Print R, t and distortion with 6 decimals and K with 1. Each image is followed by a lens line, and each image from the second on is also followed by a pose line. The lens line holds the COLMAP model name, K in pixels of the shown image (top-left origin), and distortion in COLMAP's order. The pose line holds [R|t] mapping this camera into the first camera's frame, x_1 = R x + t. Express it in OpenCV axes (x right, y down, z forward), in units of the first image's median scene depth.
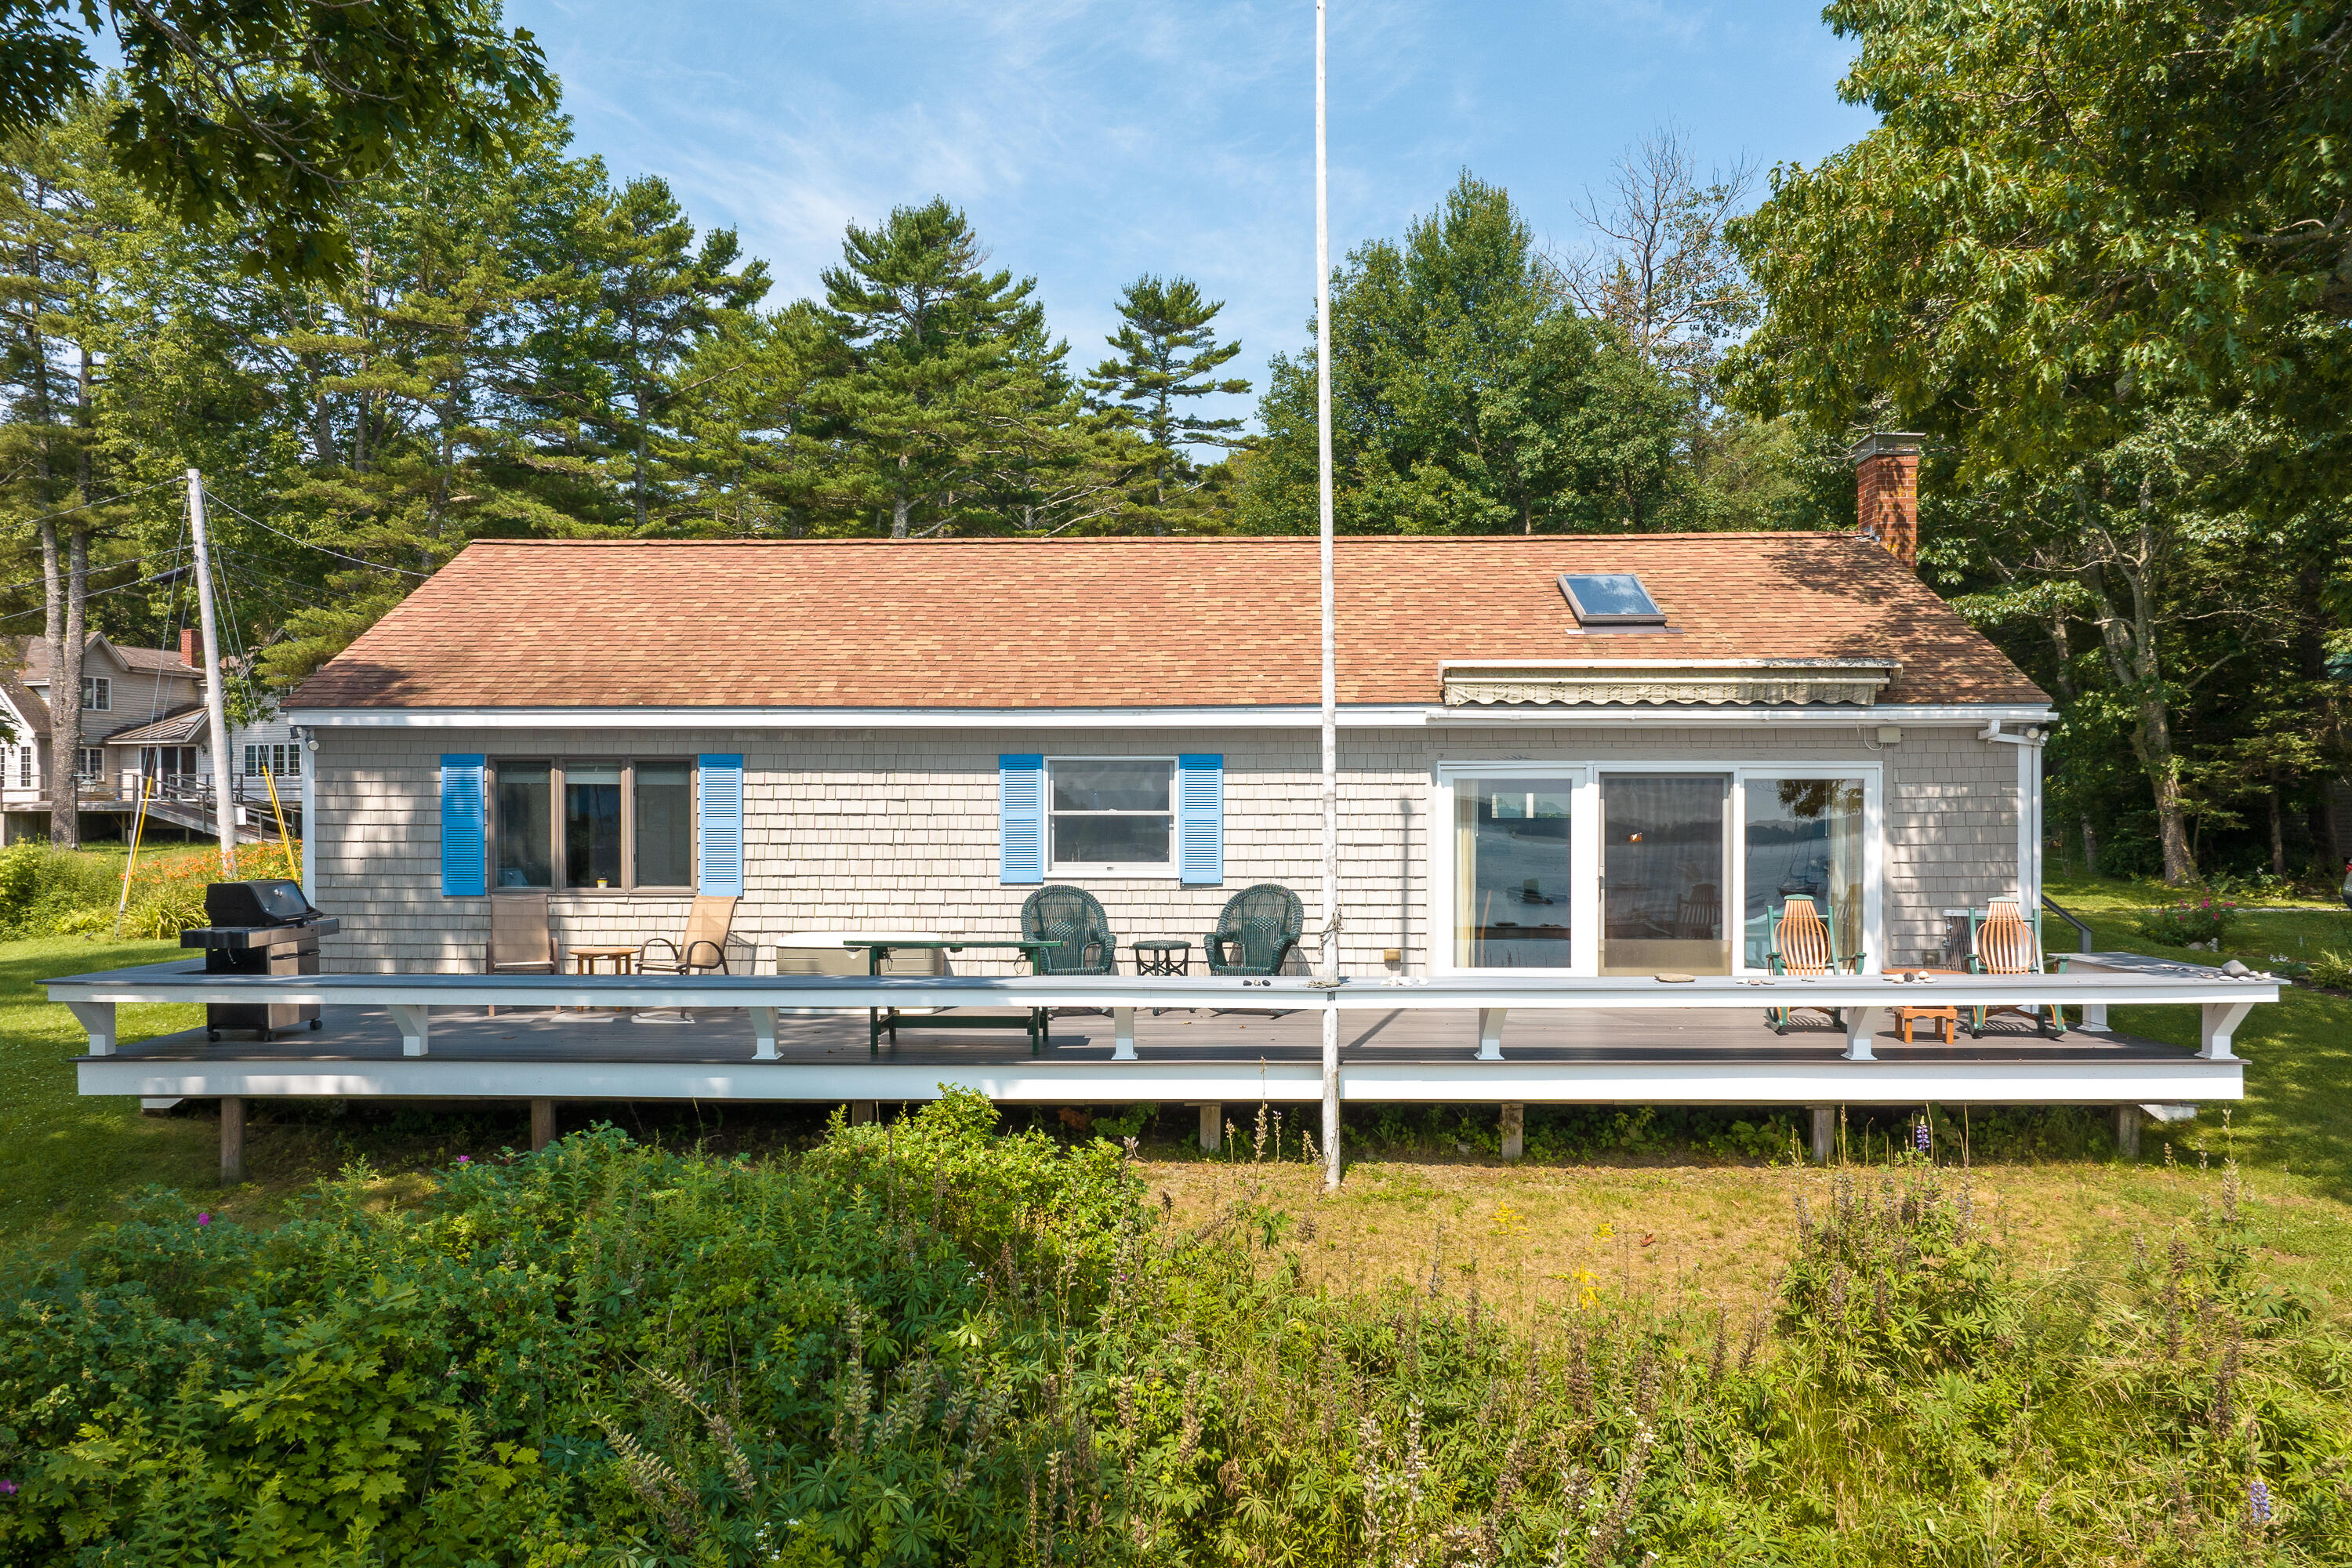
lens RADIAL K [[1618.9, 0, 1176.0], [0, 1618.9, 784.0], [0, 0, 1]] dist [-0.002604, -0.004639]
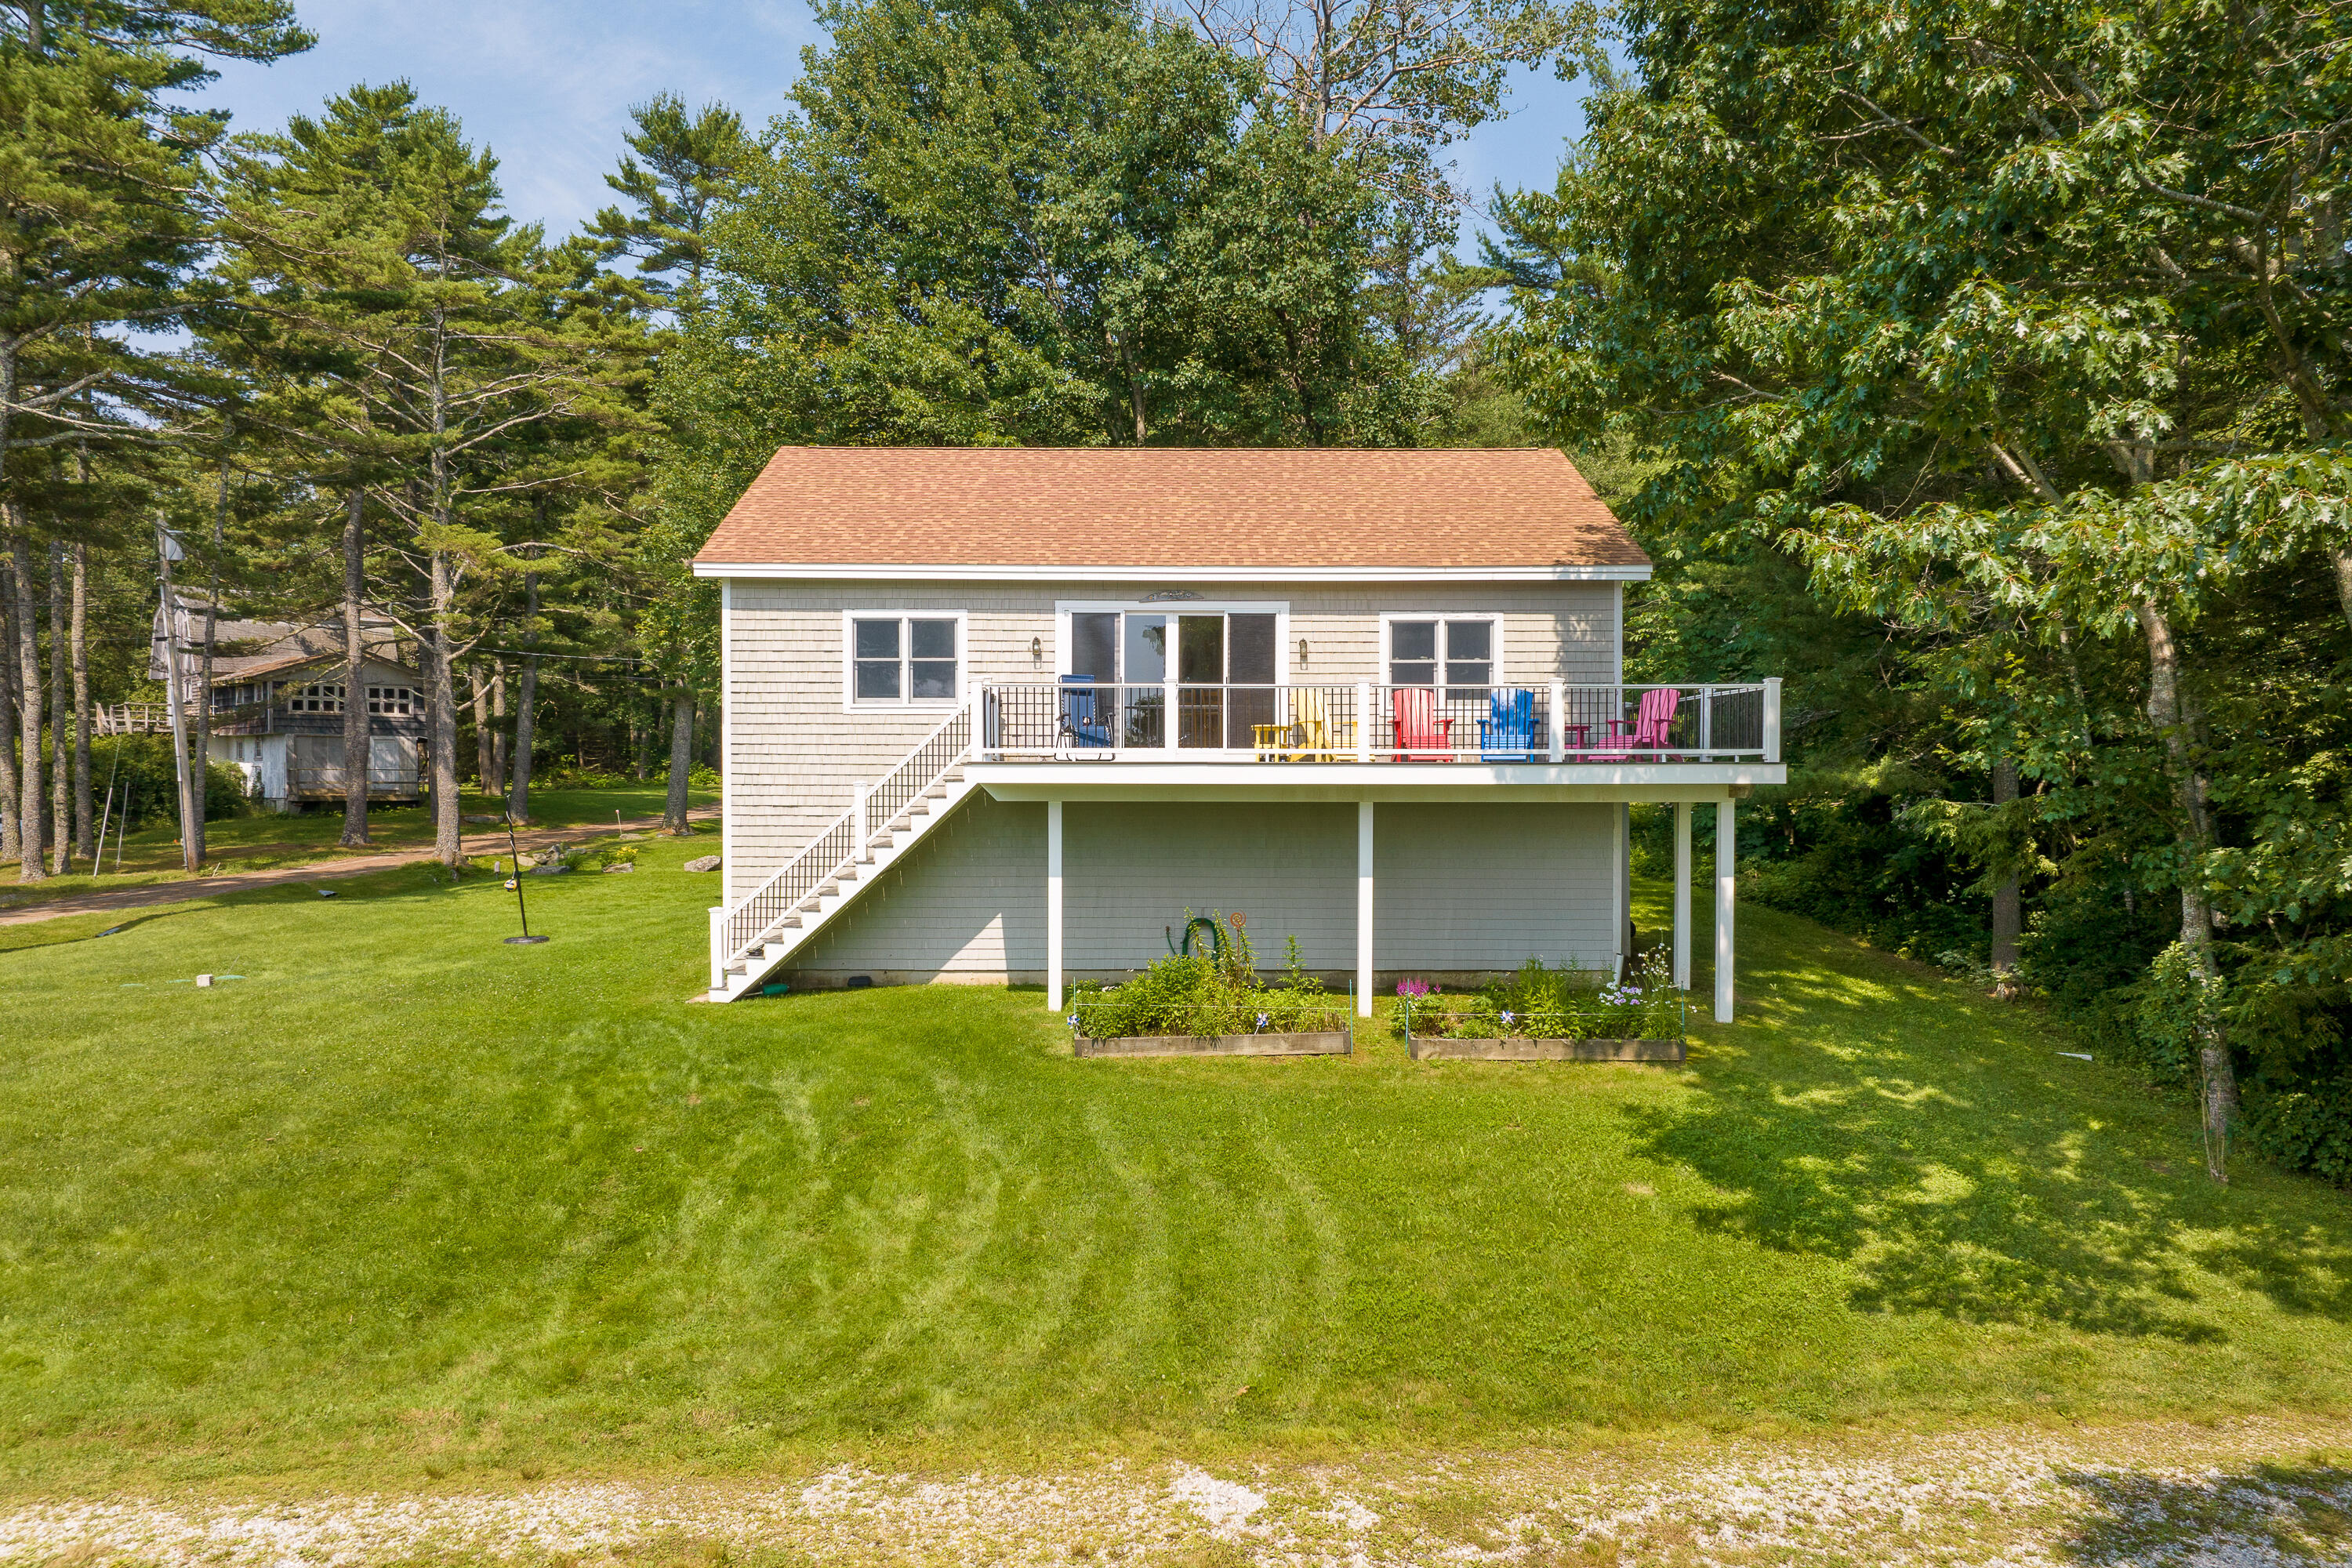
lens RADIAL K [[1618.9, 0, 1176.0], [0, 1618.9, 784.0], [0, 0, 1]] dist [-0.002604, -0.004639]
pose [[0.986080, -0.001634, 0.166265, 0.606509], [-0.001028, 0.999873, 0.015925, -0.154491], [-0.166269, -0.015875, 0.985953, 1.818761]]
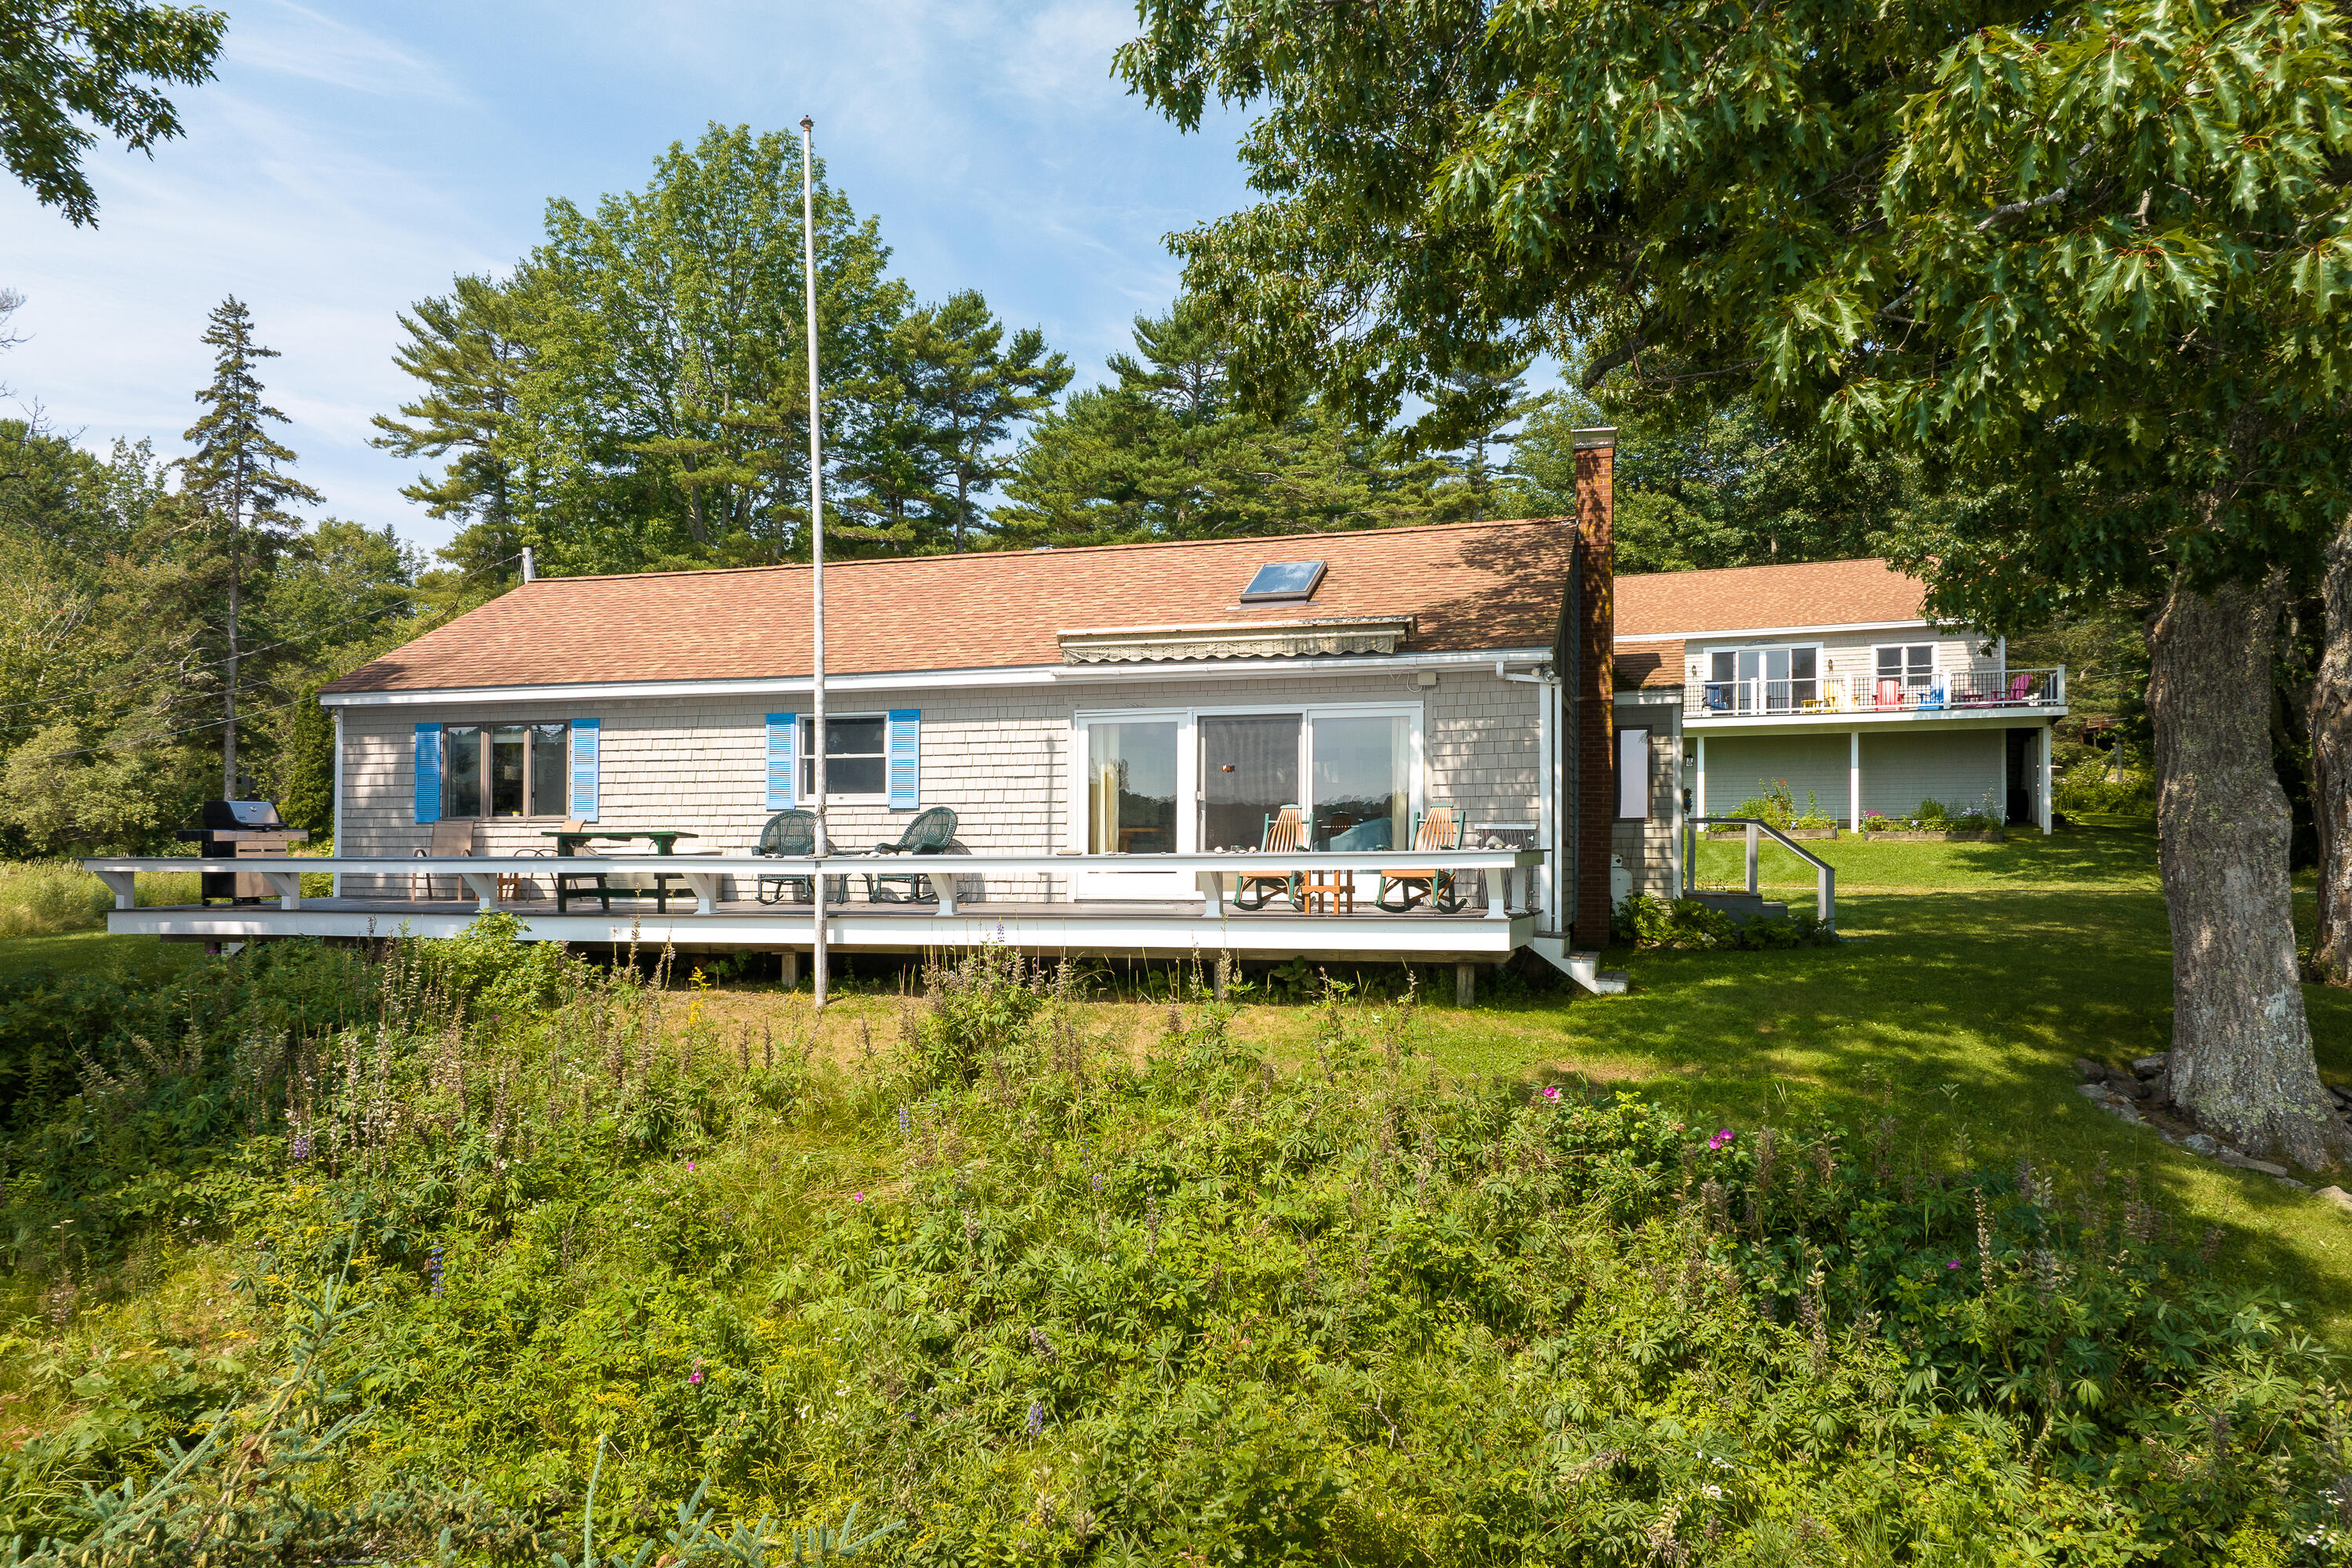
lens RADIAL K [[1519.8, 0, 1249.8], [0, 1519.8, 784.7], [0, 0, 1]] dist [0.001742, -0.001781]
pose [[0.970933, -0.014262, -0.238925, 0.578876], [0.008569, 0.999654, -0.024850, 0.074984], [0.239197, 0.022080, 0.970720, -0.124800]]
